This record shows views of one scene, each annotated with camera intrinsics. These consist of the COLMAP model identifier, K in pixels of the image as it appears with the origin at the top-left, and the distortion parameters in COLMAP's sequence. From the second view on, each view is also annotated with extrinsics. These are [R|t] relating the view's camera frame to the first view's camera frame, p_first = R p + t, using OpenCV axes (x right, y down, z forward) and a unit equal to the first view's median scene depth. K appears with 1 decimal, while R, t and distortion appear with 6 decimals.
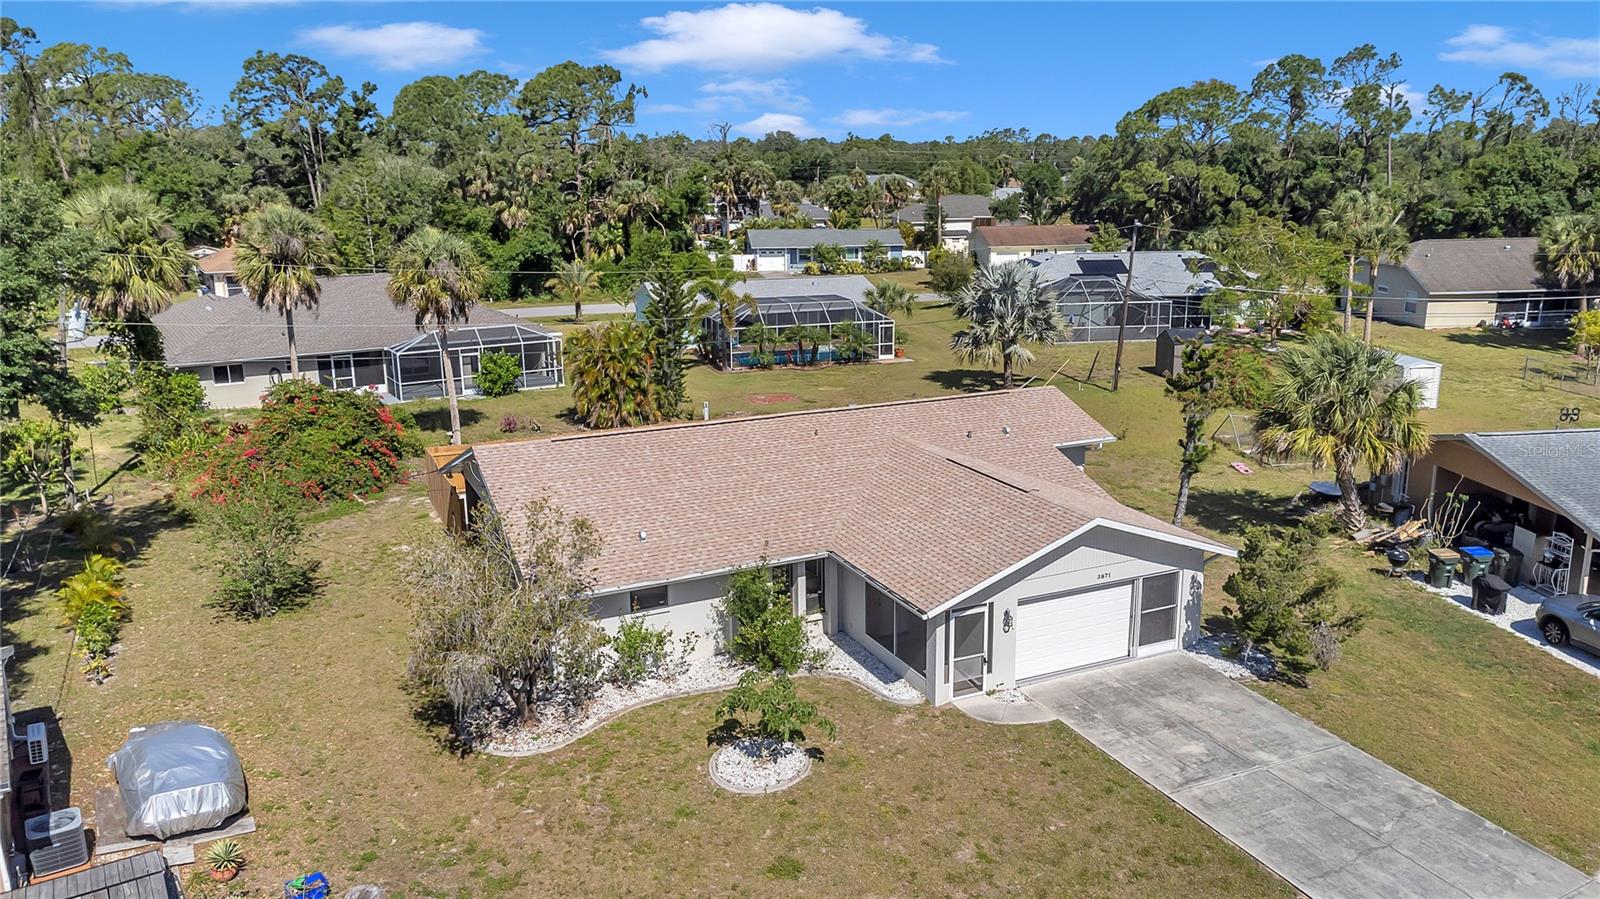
lens RADIAL K [[1206.7, 0, 825.2], [0, 1206.7, 450.9], [0, 0, 1]] dist [0.049655, 0.007096]
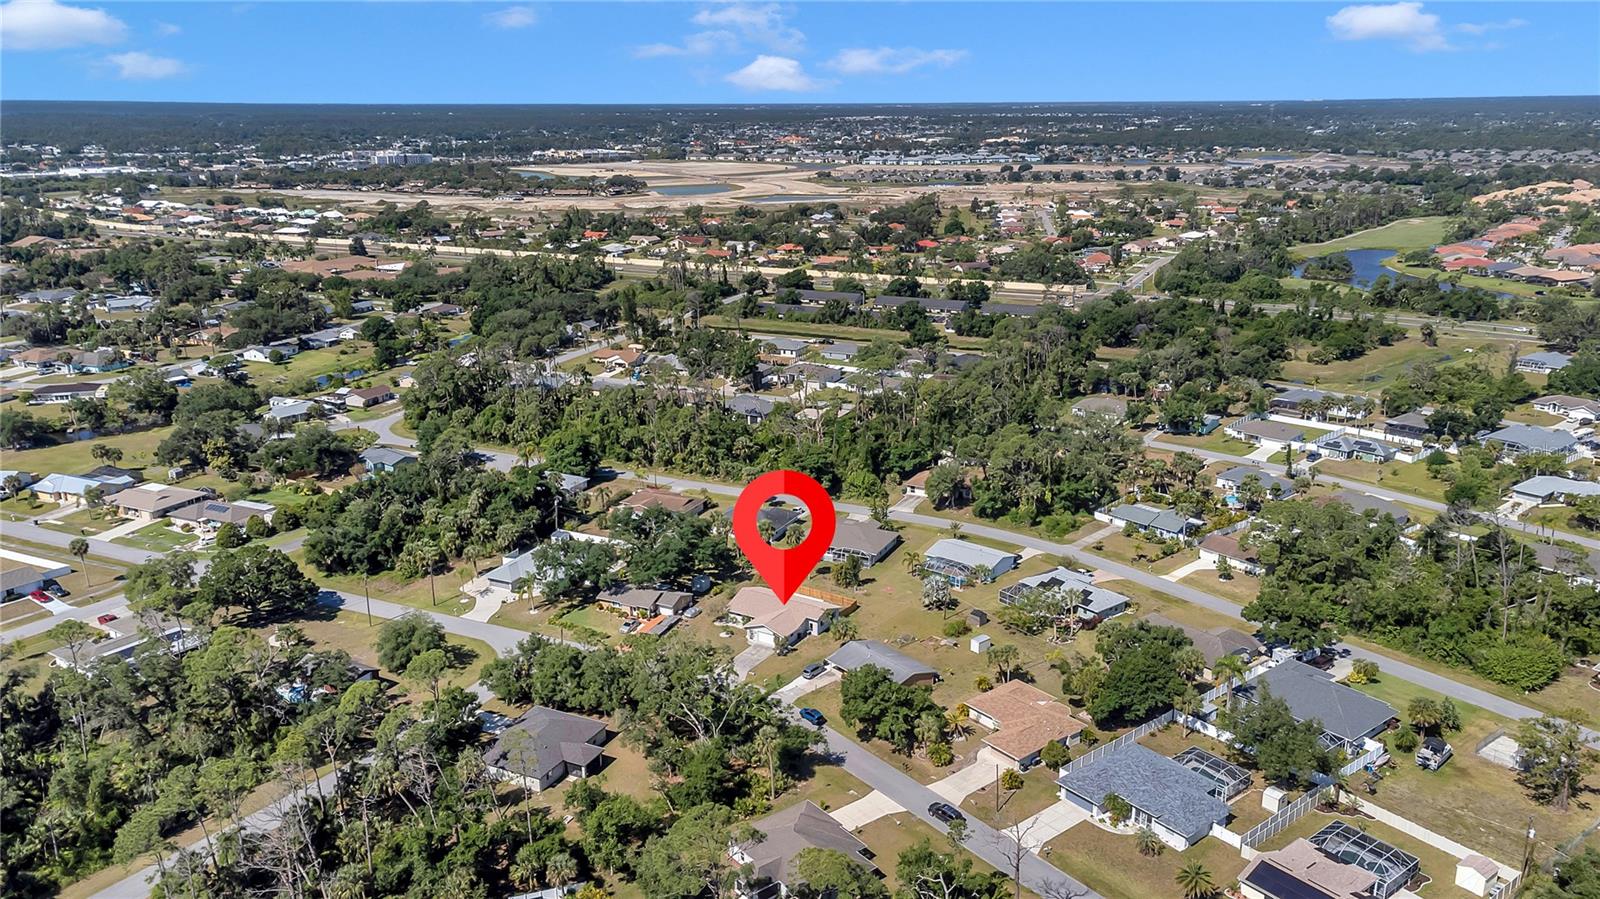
lens RADIAL K [[1206.7, 0, 795.9], [0, 1206.7, 464.4], [0, 0, 1]] dist [0.049655, 0.007096]
pose [[0.526895, 0.252351, -0.811604, 5.946549], [-0.207981, 0.964156, 0.164762, -2.107760], [0.824091, 0.081986, 0.560493, -3.059344]]
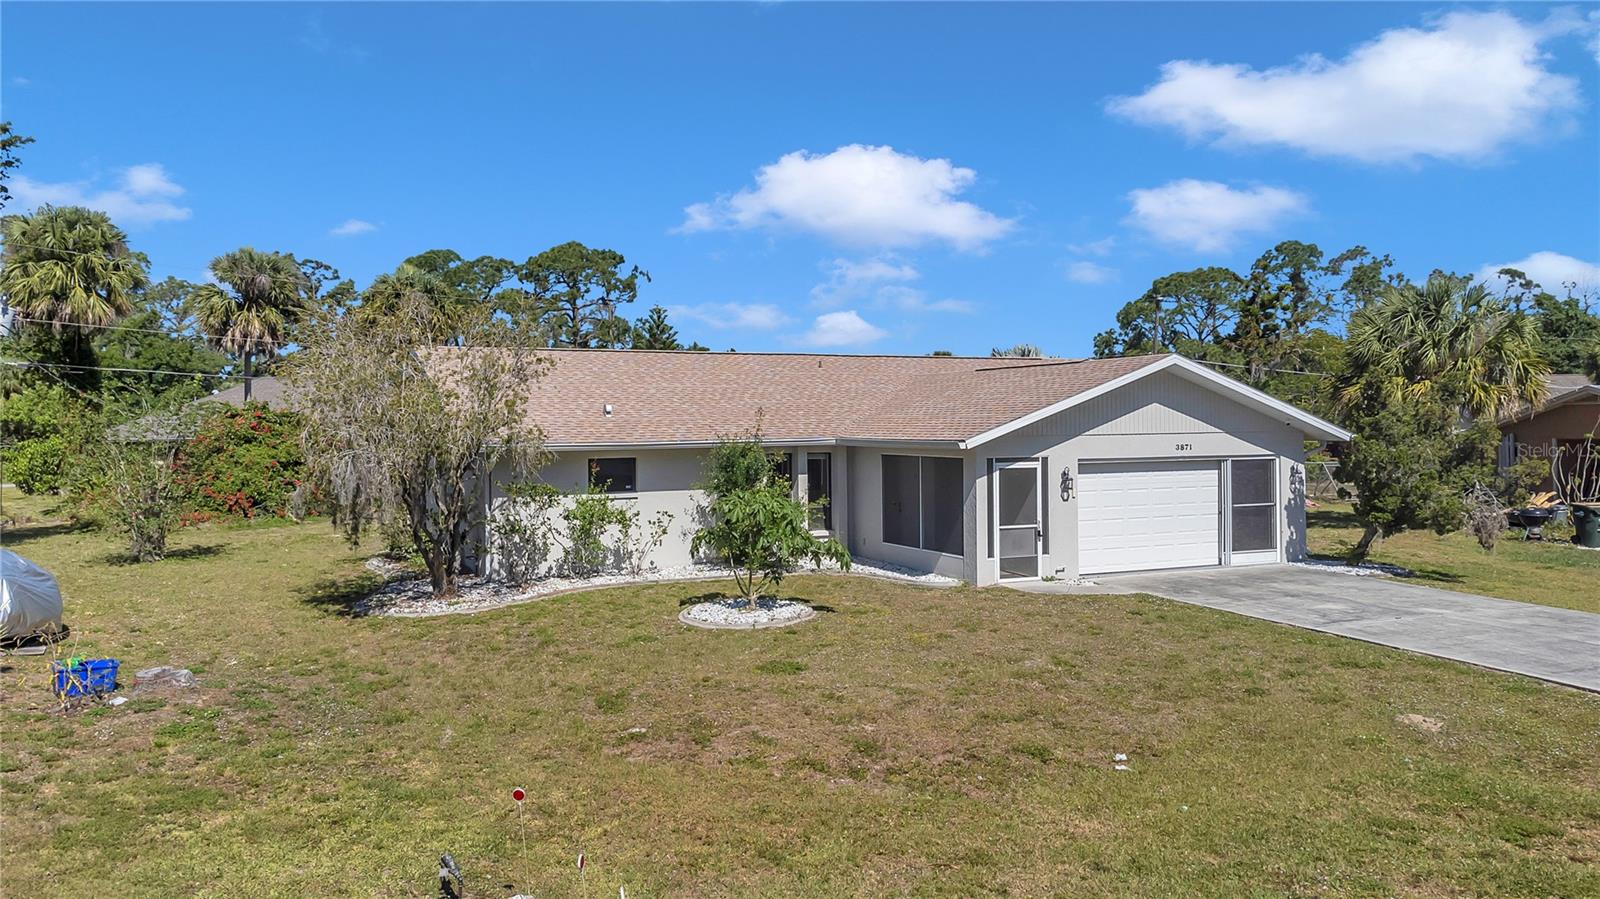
lens RADIAL K [[1206.7, 0, 803.3], [0, 1206.7, 431.8], [0, 0, 1]] dist [0.049655, 0.007096]
pose [[0.999802, -0.007738, -0.018306, -0.004347], [0.003158, 0.971233, -0.238108, 0.271564], [0.019622, 0.238003, 0.971066, 0.210322]]
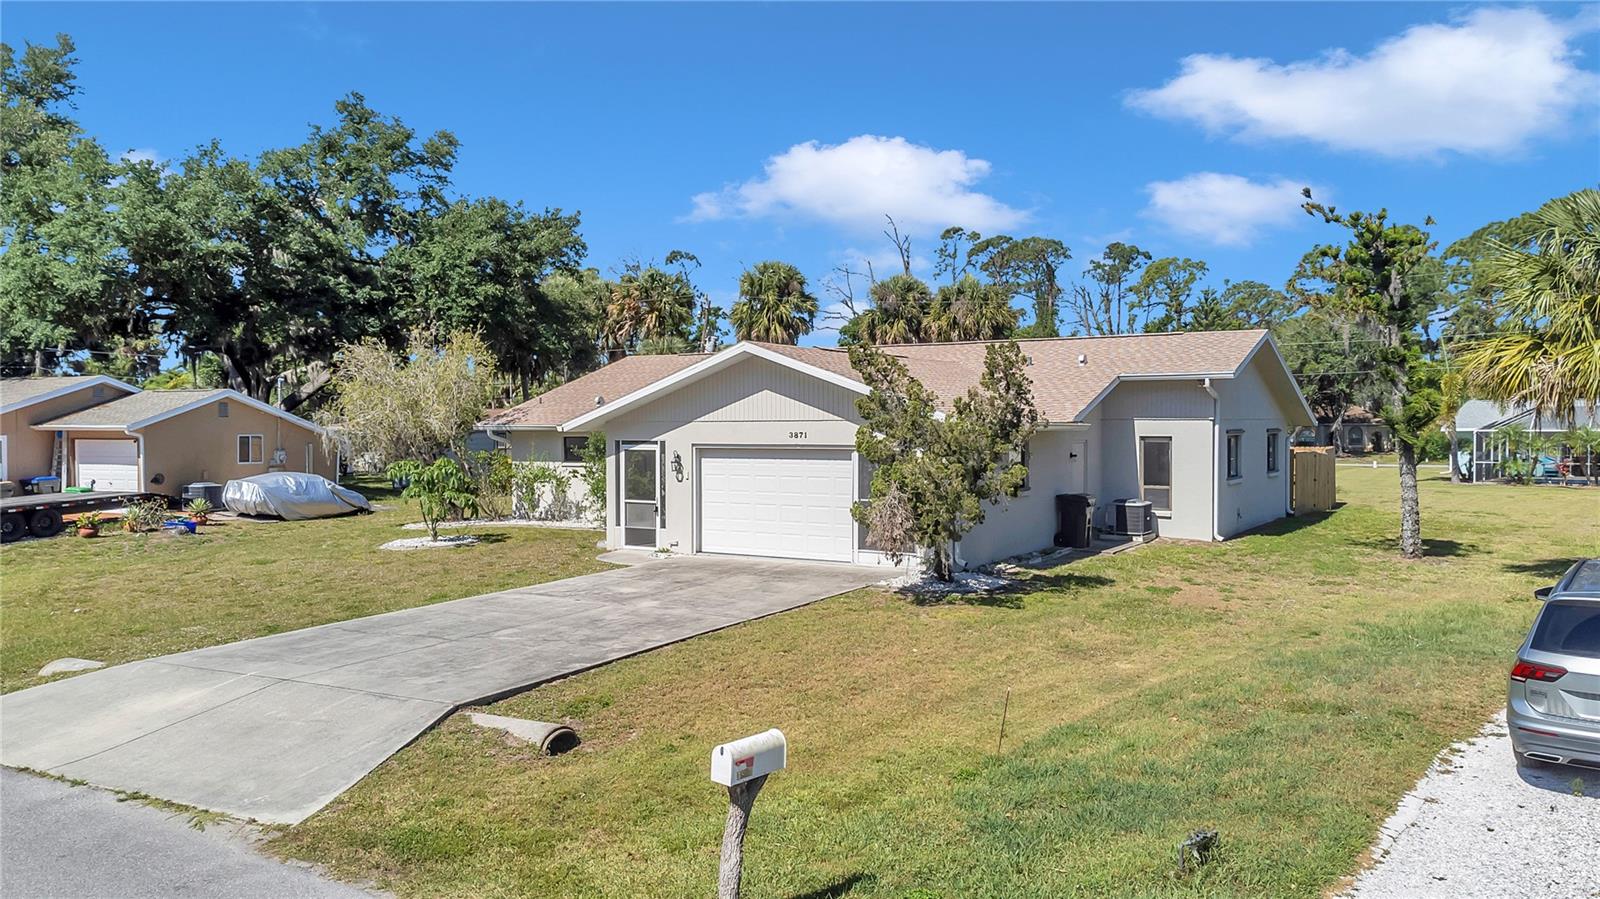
lens RADIAL K [[1206.7, 0, 791.2], [0, 1206.7, 422.0], [0, 0, 1]] dist [0.049655, 0.007096]
pose [[0.512883, -0.001032, -0.858458, 0.853239], [-0.205871, 0.970670, -0.124164, 0.184502], [0.833407, 0.240413, 0.497628, 0.587072]]
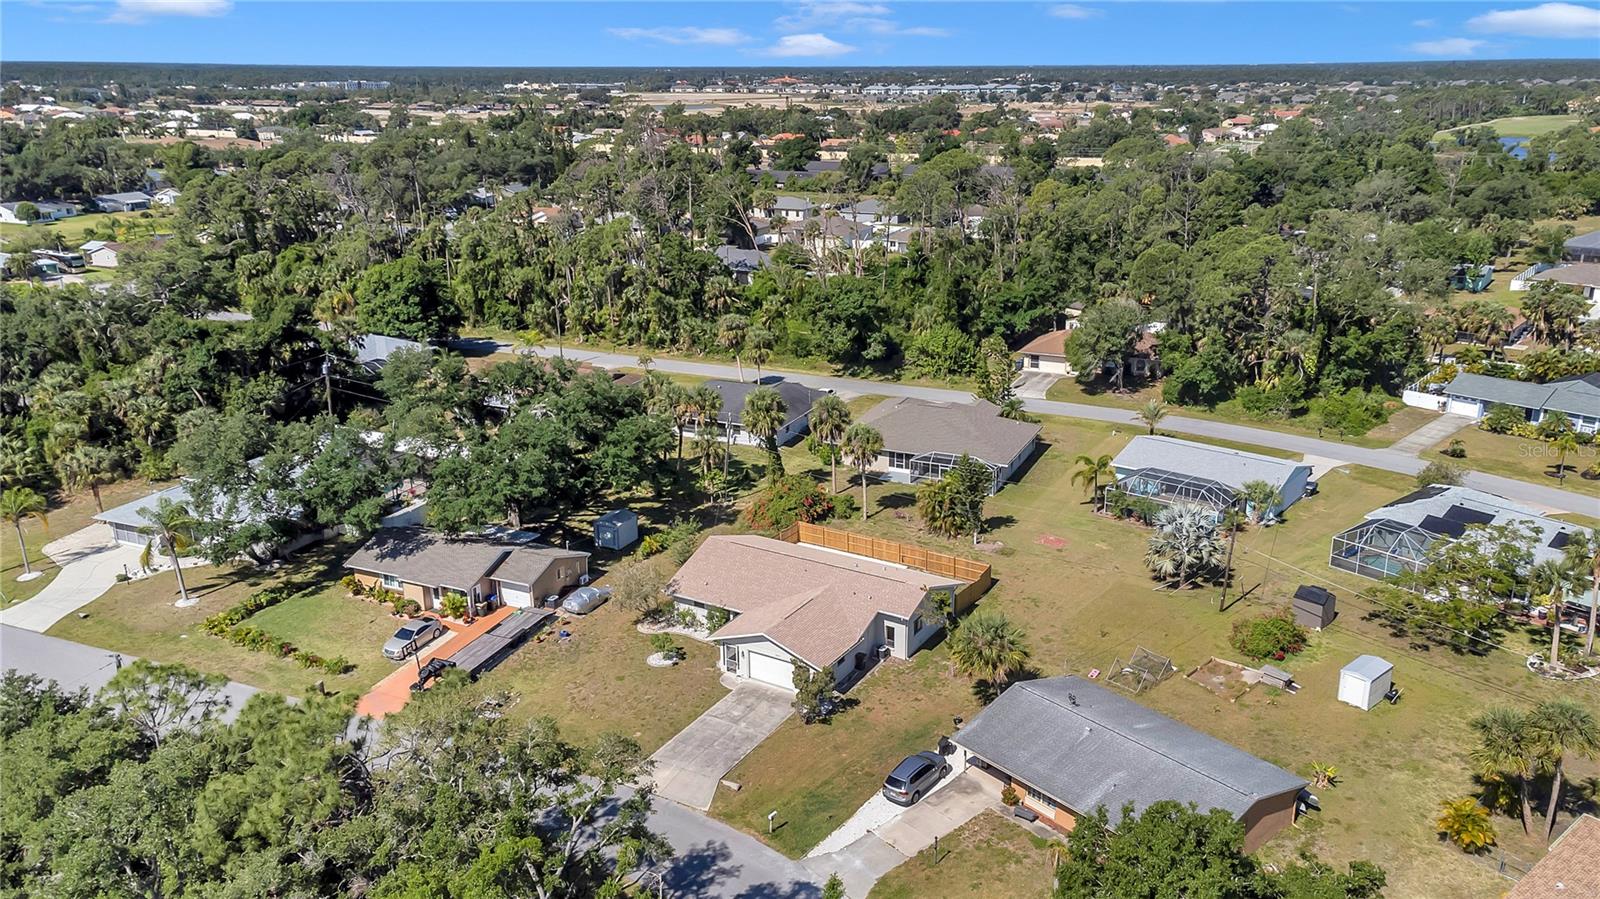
lens RADIAL K [[1206.7, 0, 813.9], [0, 1206.7, 440.5], [0, 0, 1]] dist [0.049655, 0.007096]
pose [[0.544793, 0.253249, -0.799416, 2.262596], [-0.204208, 0.964675, 0.166437, -0.813170], [0.813326, 0.072573, 0.577264, -0.539959]]
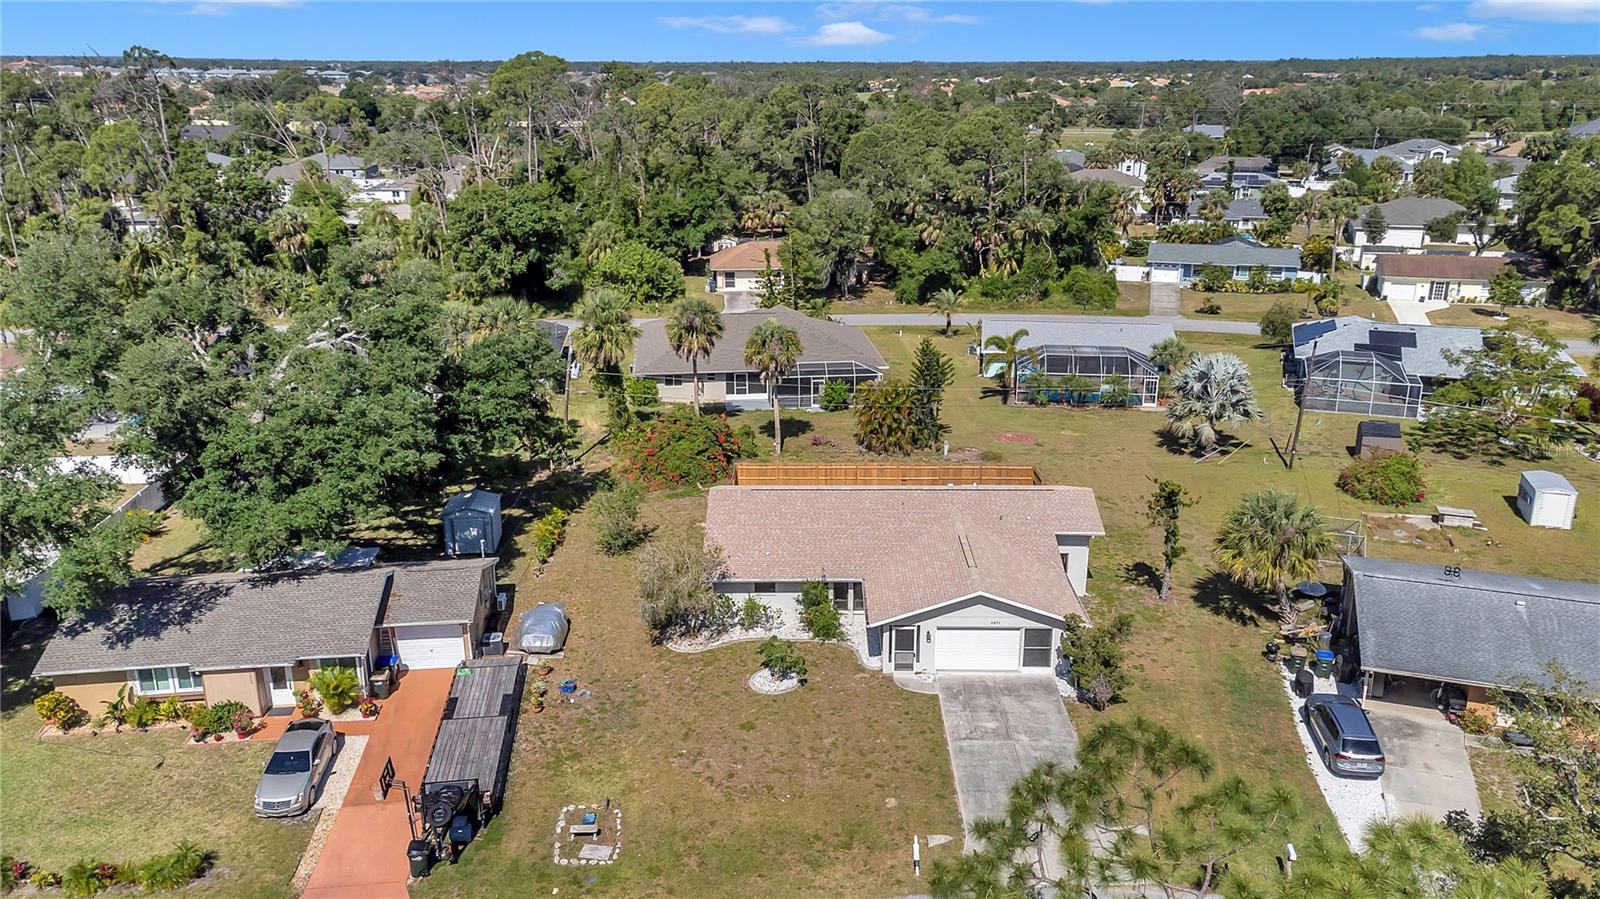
lens RADIAL K [[1206.7, 0, 809.4], [0, 1206.7, 457.8], [0, 0, 1]] dist [0.049655, 0.007096]
pose [[0.895380, 0.142289, -0.421959, 0.665973], [-0.111265, 0.989006, 0.097404, -0.262673], [0.431179, -0.040264, 0.901367, -0.656795]]
